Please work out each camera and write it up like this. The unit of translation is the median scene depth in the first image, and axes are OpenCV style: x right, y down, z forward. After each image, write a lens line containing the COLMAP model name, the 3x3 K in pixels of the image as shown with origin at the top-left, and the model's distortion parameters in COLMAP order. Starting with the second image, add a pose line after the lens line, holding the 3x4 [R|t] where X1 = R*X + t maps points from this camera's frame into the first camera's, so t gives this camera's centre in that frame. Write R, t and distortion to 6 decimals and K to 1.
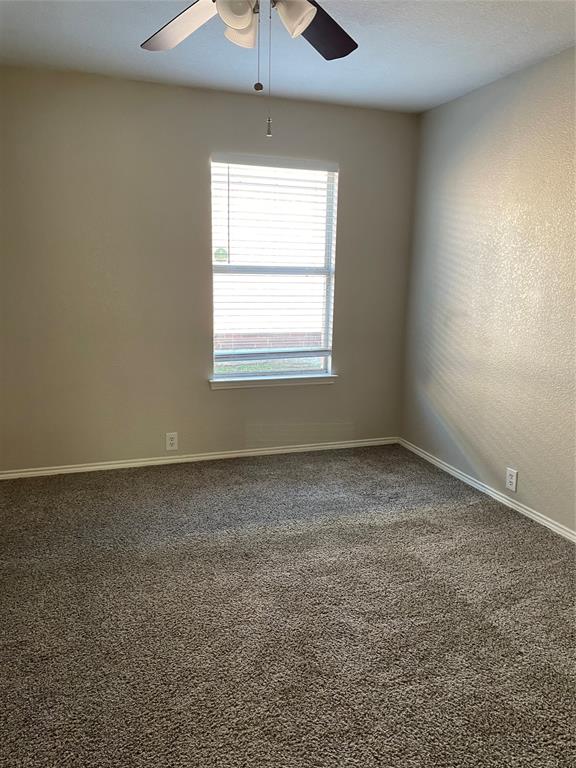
lens RADIAL K [[582.4, 0, 287.1], [0, 582.4, 383.9], [0, 0, 1]] dist [-0.000495, -0.000369]
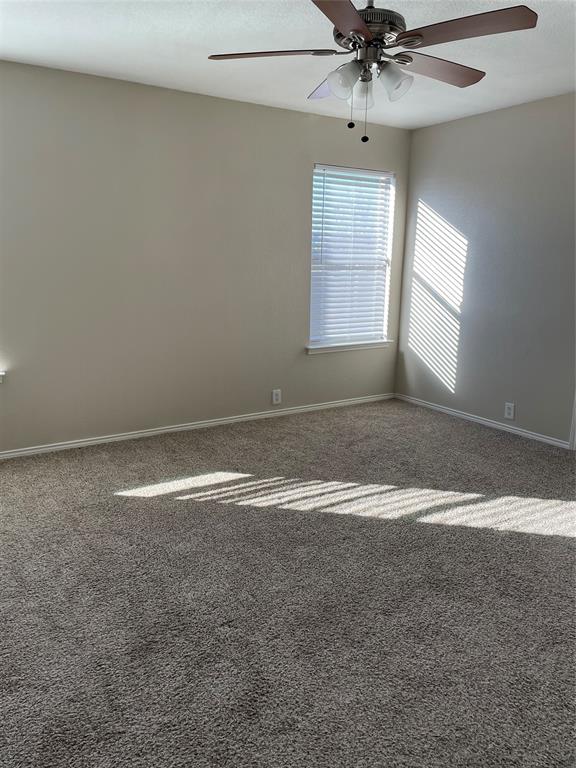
lens RADIAL K [[582.4, 0, 288.5], [0, 582.4, 383.3], [0, 0, 1]] dist [-0.000495, -0.000369]
pose [[0.970350, -0.052319, 0.235975, -0.464557], [0.043322, 0.998129, 0.043152, 0.015218], [-0.237791, -0.031650, 0.970801, -0.227881]]
